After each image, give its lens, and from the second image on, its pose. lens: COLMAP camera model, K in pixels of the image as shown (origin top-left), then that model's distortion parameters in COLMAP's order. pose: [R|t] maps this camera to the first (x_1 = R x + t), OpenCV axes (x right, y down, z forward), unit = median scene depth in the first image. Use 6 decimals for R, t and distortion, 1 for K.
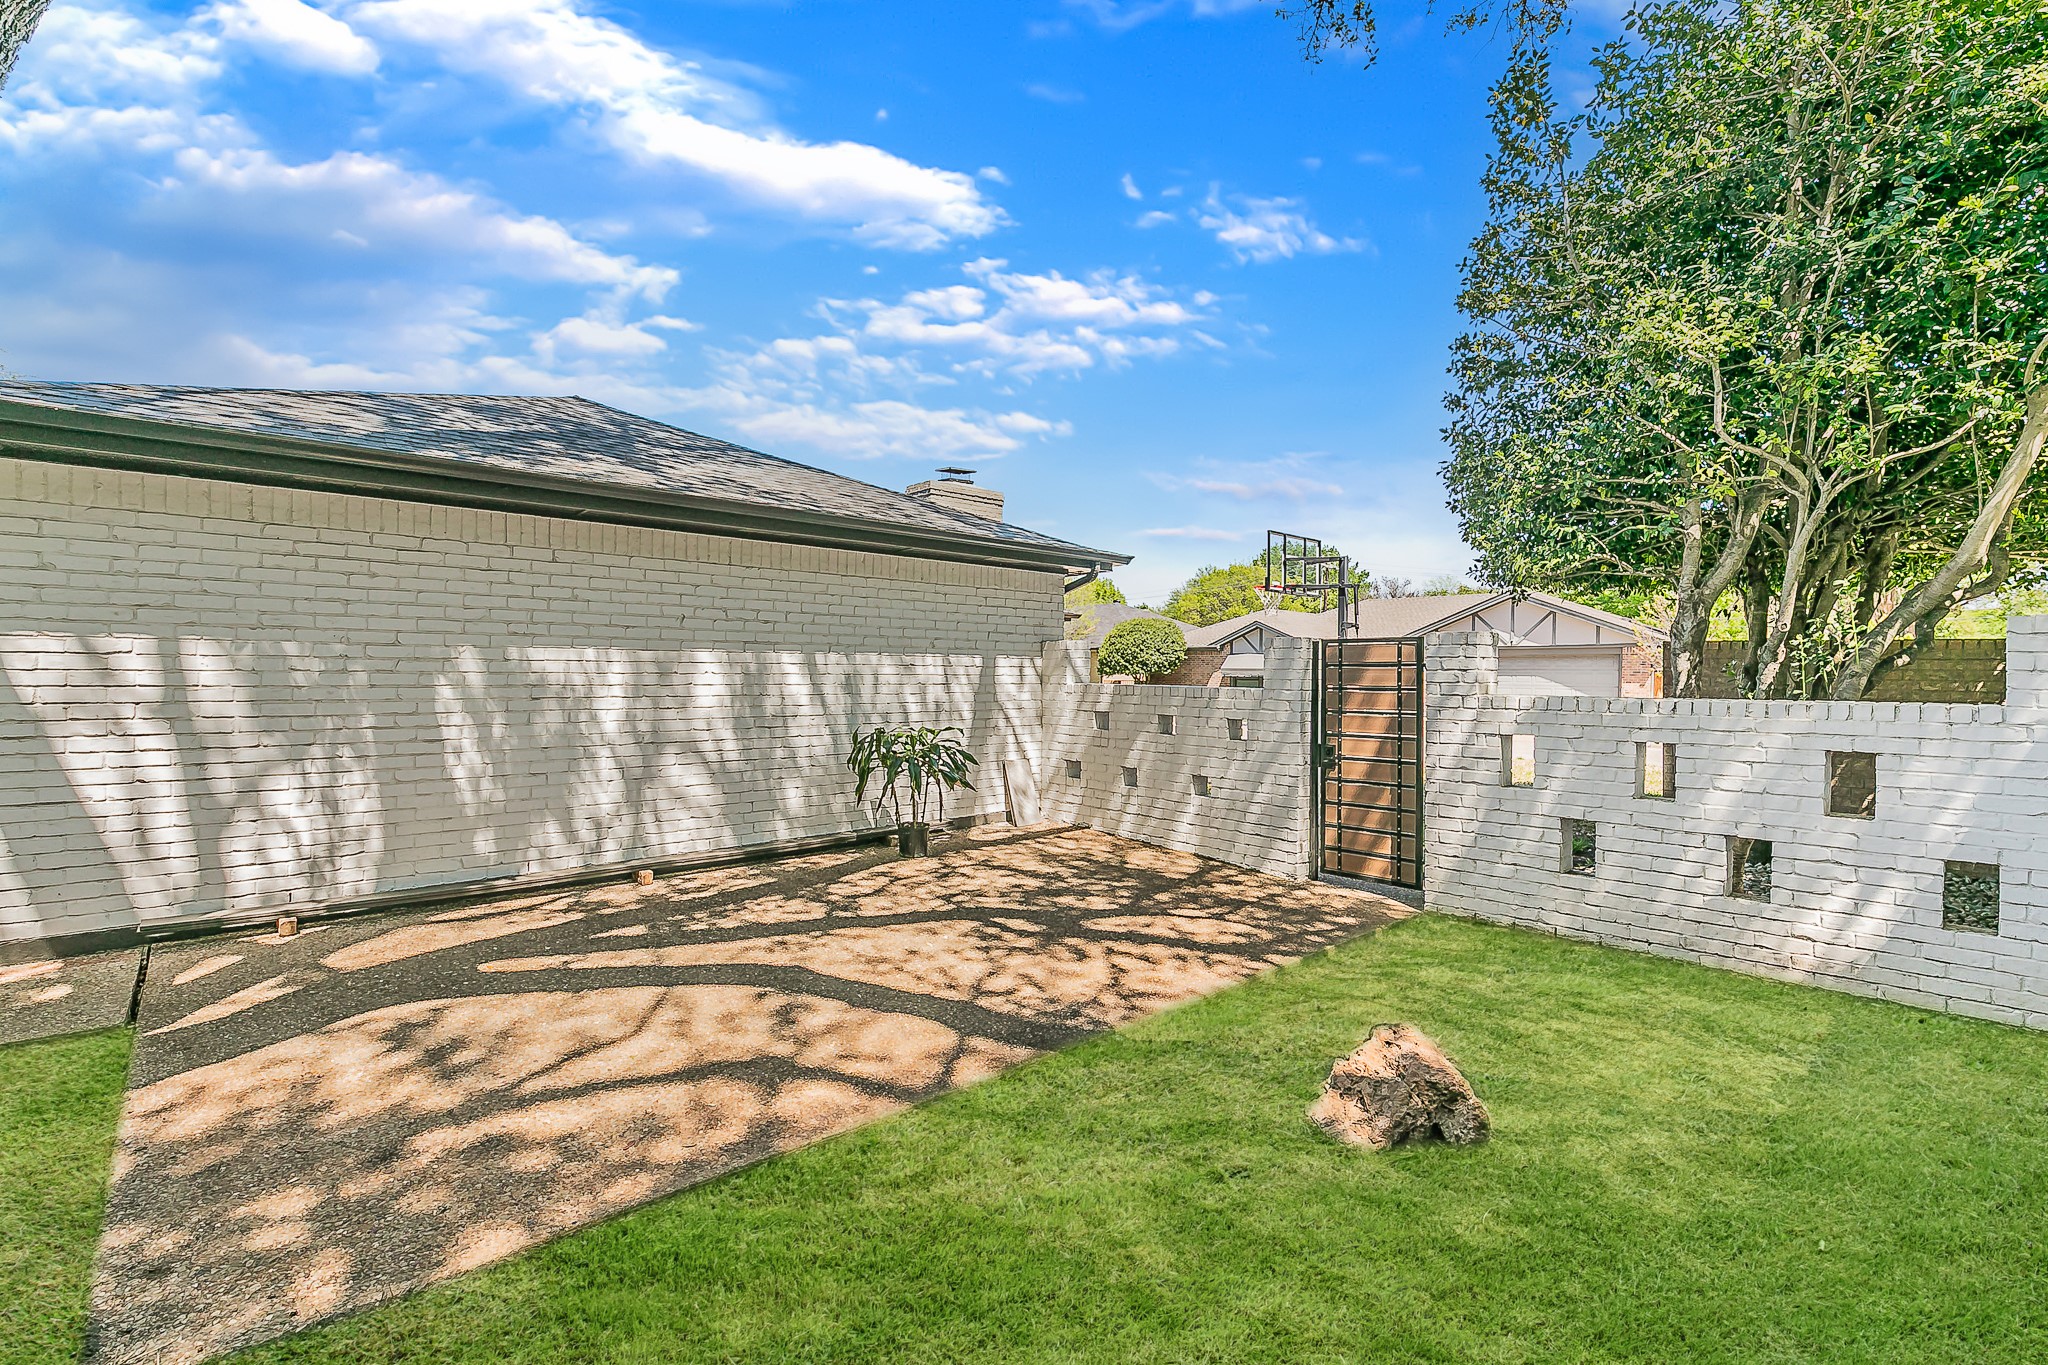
lens RADIAL K [[878.1, 0, 1033.3], [0, 878.1, 680.8], [0, 0, 1]] dist [0.003820, -0.000111]
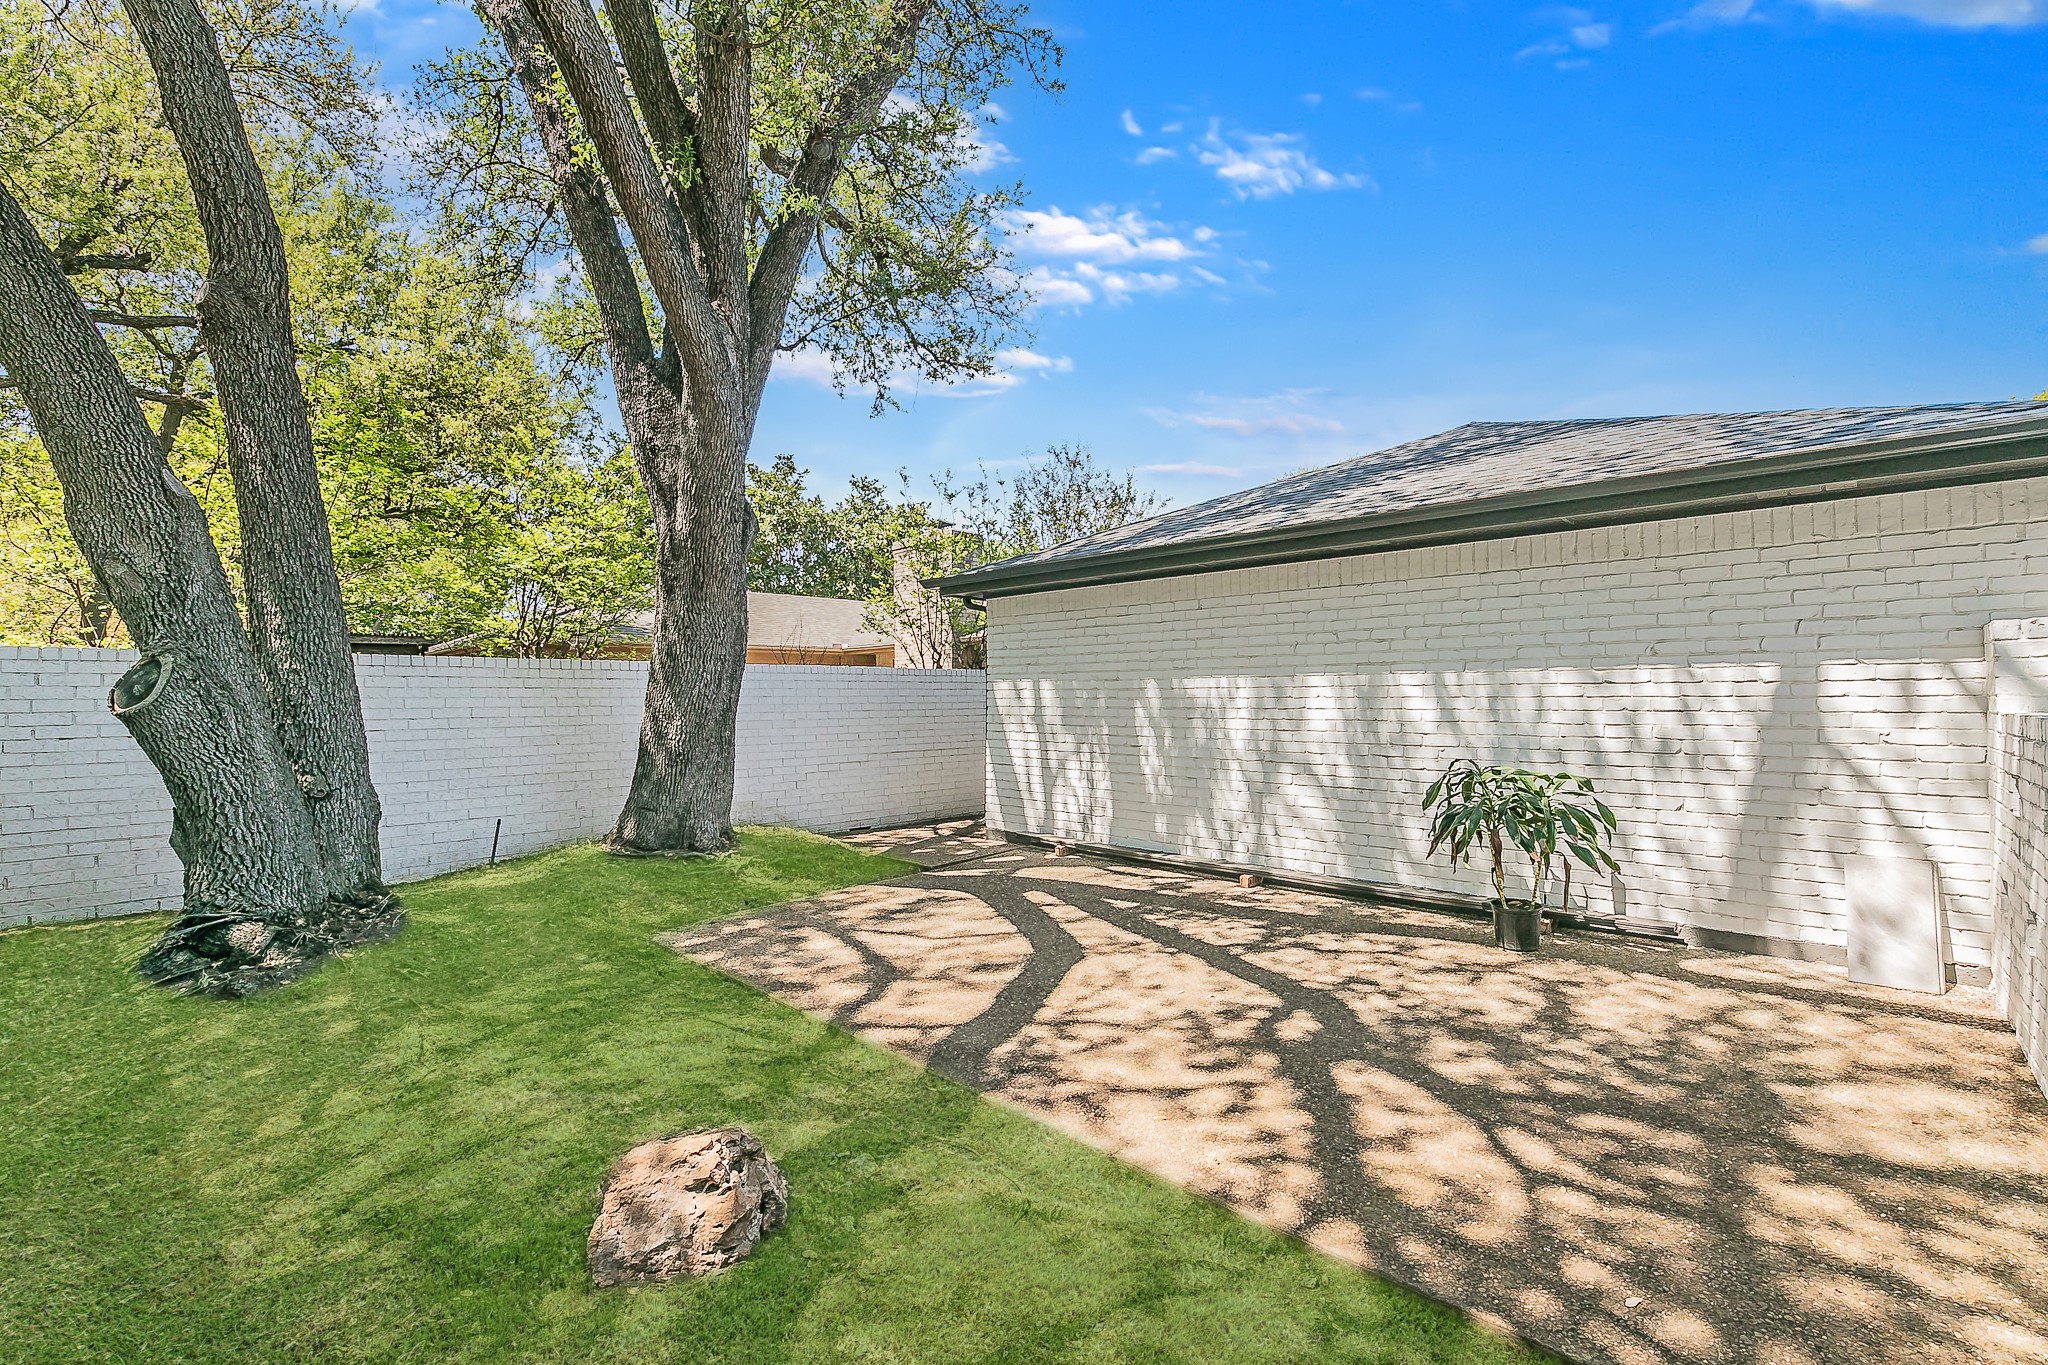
lens RADIAL K [[878.1, 0, 1033.3], [0, 878.1, 680.8], [0, 0, 1]] dist [0.003820, -0.000111]
pose [[0.088473, -0.027638, -0.995695, 0.676479], [-0.004495, 0.999594, -0.028145, 0.002738], [0.996068, 0.006966, 0.088313, 0.657222]]
